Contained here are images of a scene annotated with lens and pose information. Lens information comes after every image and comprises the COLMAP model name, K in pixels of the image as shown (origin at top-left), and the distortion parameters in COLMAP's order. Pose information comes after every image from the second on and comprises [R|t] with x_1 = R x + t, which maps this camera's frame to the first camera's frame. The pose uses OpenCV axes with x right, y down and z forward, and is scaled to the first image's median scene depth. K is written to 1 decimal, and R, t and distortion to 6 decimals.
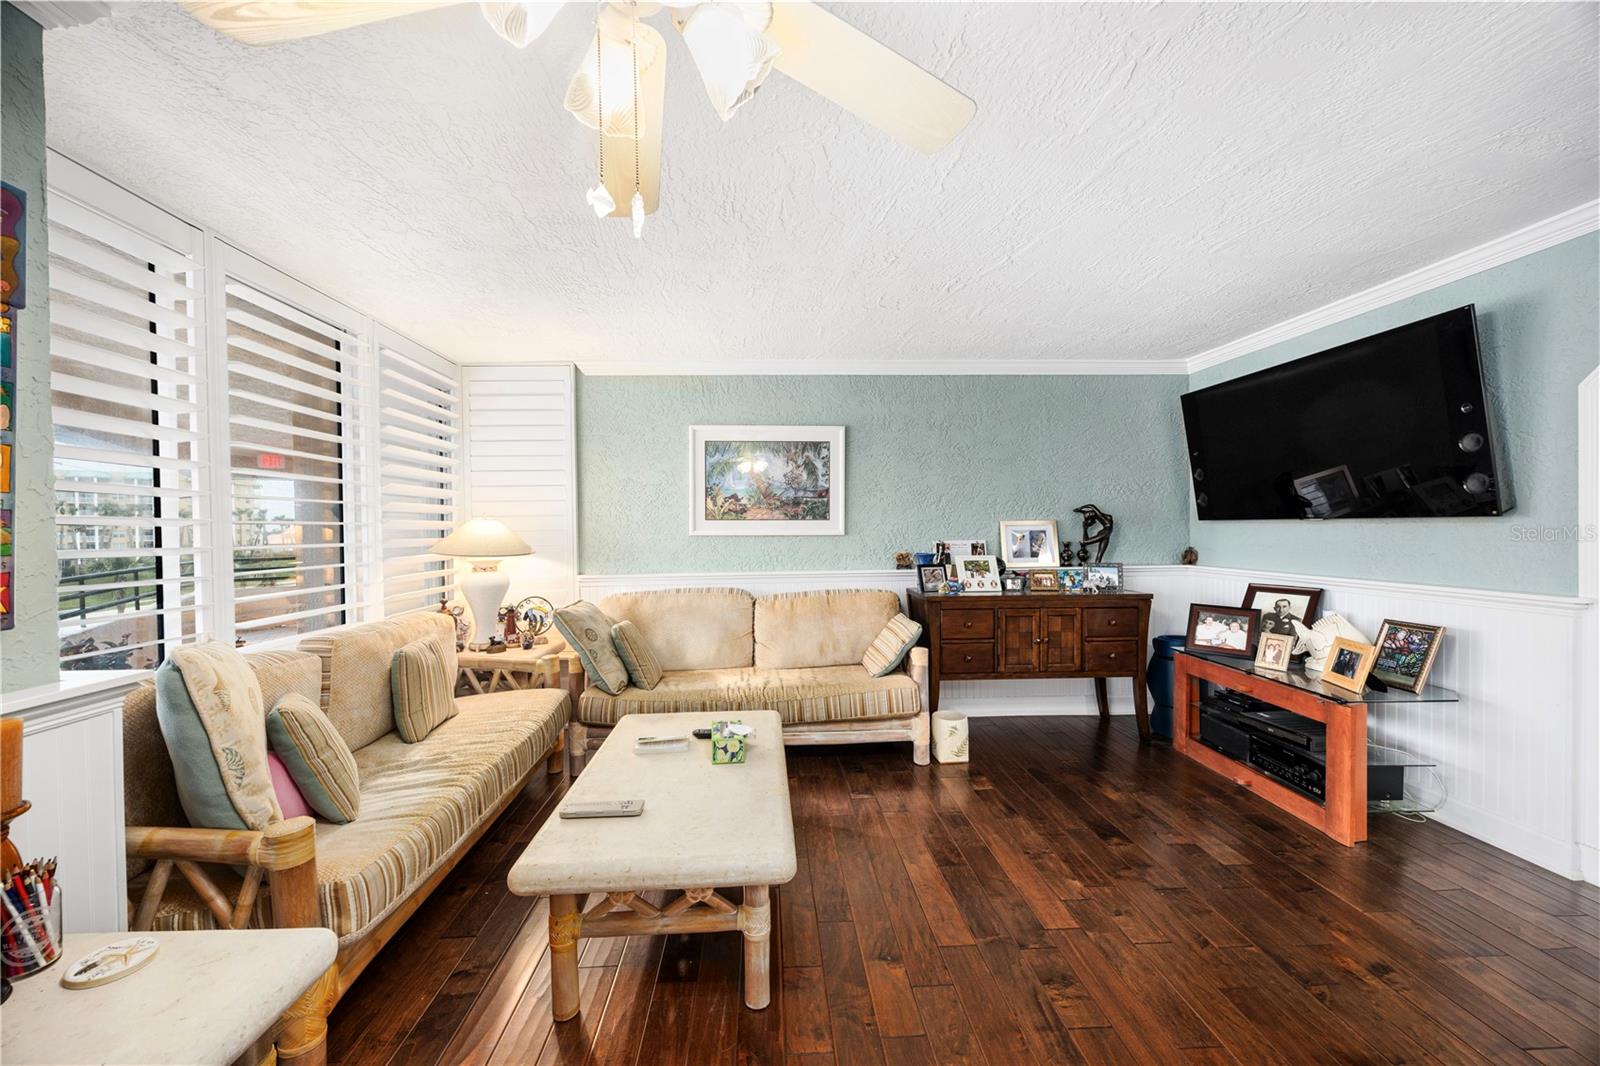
lens RADIAL K [[622.7, 0, 788.0], [0, 622.7, 532.2], [0, 0, 1]] dist [-0.008736, 0.000211]
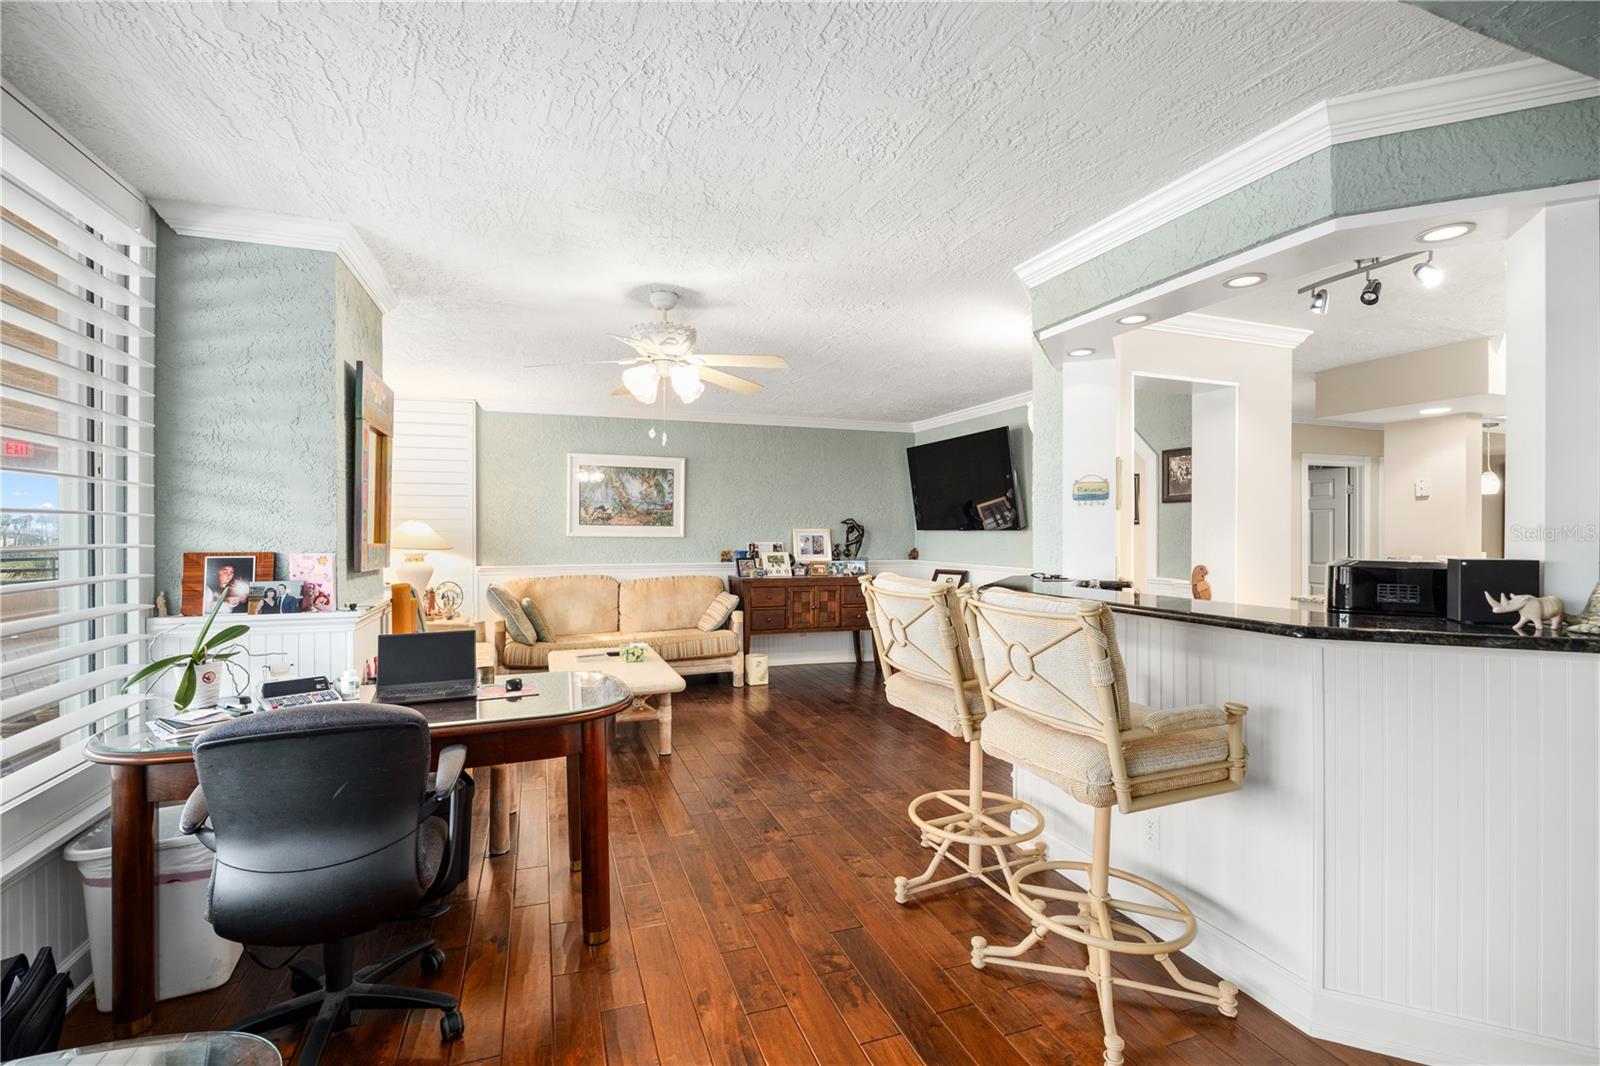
lens RADIAL K [[731.6, 0, 800.9], [0, 731.6, 542.3], [0, 0, 1]] dist [-0.004909, -0.000477]
pose [[0.953936, 0.008815, 0.299881, -0.155314], [-0.009612, 0.999953, 0.001184, 0.011839], [-0.299857, -0.004012, 0.953976, -0.652713]]
